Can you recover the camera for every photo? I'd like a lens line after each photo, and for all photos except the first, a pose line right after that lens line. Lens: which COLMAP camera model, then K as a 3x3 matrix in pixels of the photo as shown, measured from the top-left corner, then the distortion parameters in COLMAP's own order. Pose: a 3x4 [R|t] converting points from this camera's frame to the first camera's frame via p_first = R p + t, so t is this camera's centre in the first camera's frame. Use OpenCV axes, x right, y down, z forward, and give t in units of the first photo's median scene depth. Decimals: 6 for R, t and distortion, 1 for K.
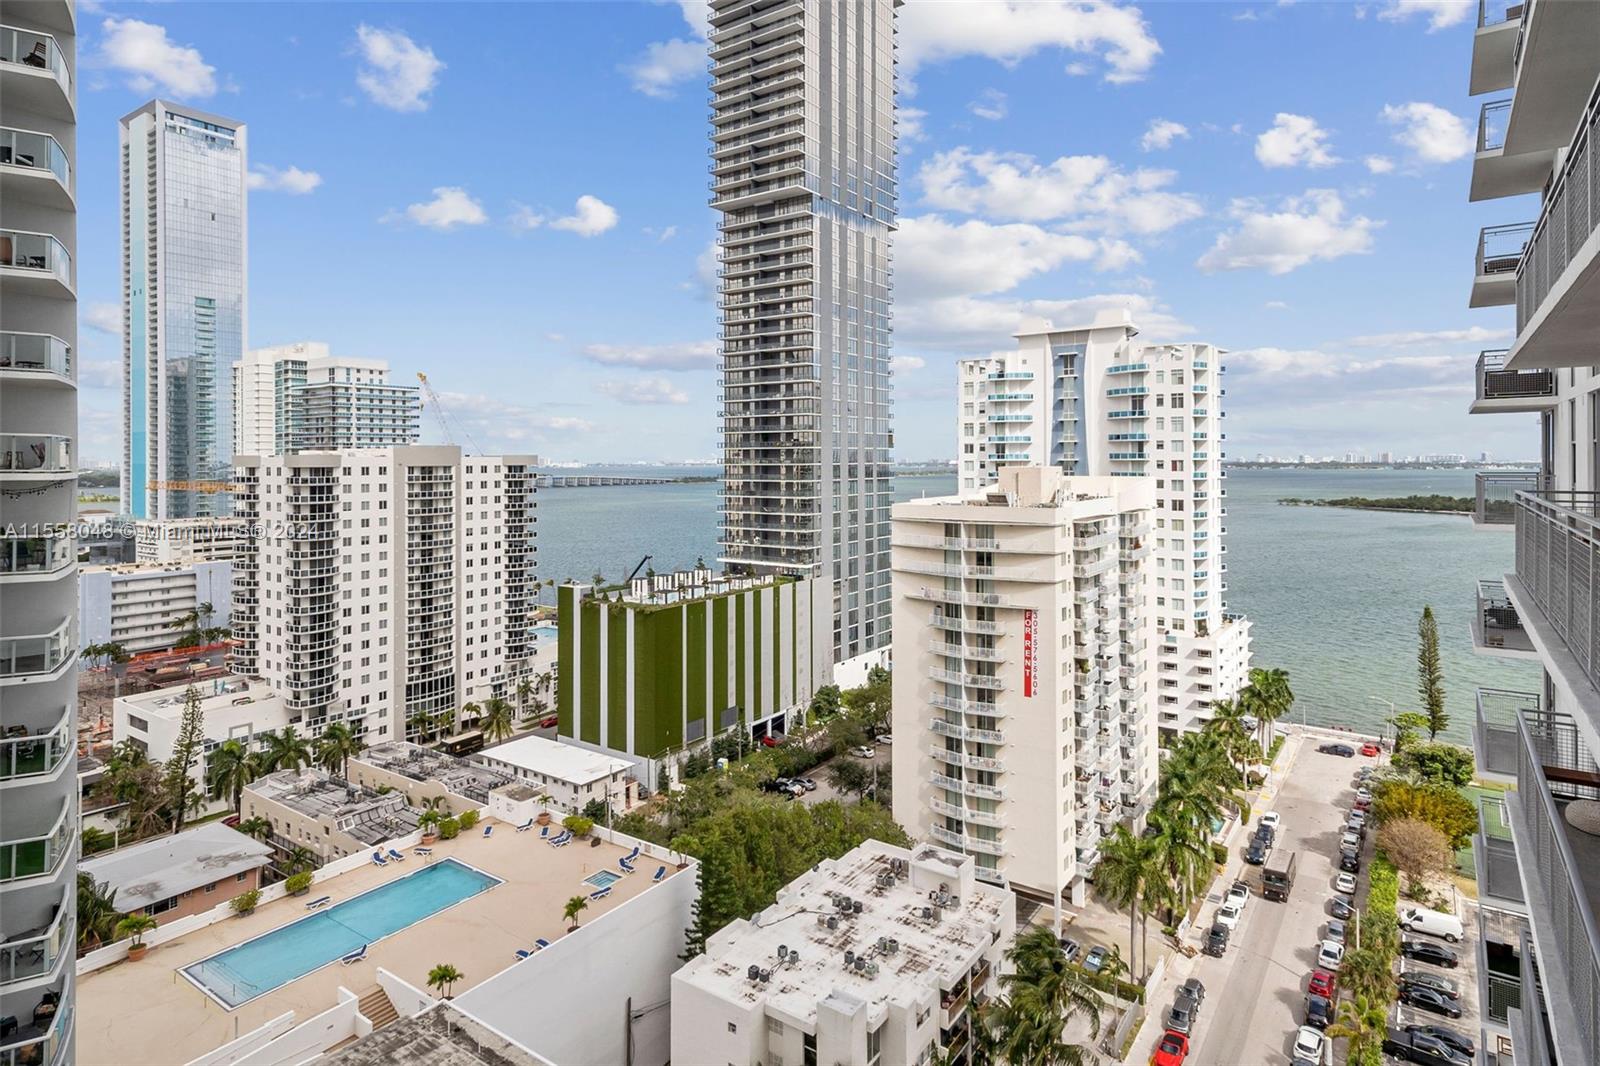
lens RADIAL K [[856.9, 0, 803.8], [0, 856.9, 465.4], [0, 0, 1]] dist [0.023142, -0.000378]
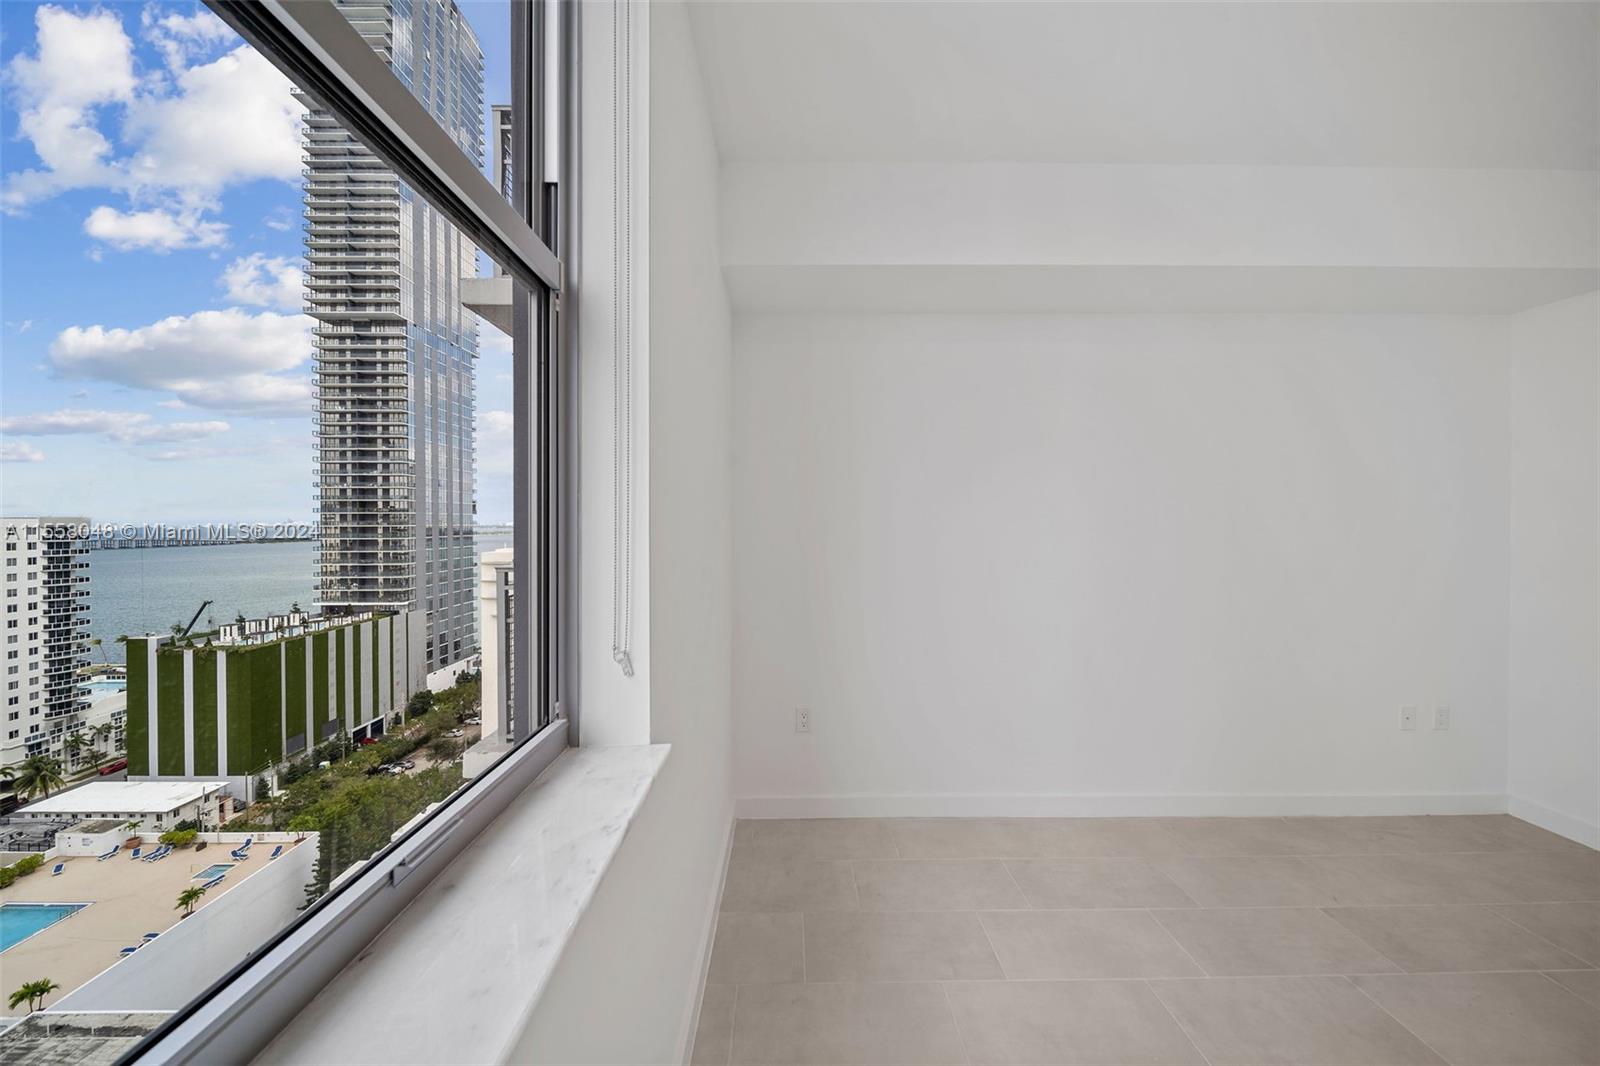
lens RADIAL K [[629.9, 0, 806.3], [0, 629.9, 525.1], [0, 0, 1]] dist [-0.002083, -0.000349]
pose [[0.813948, 0.000372, 0.580937, -0.055828], [0.001535, 0.999995, -0.002790, 0.001374], [-0.580935, 0.003163, 0.813944, -0.151394]]
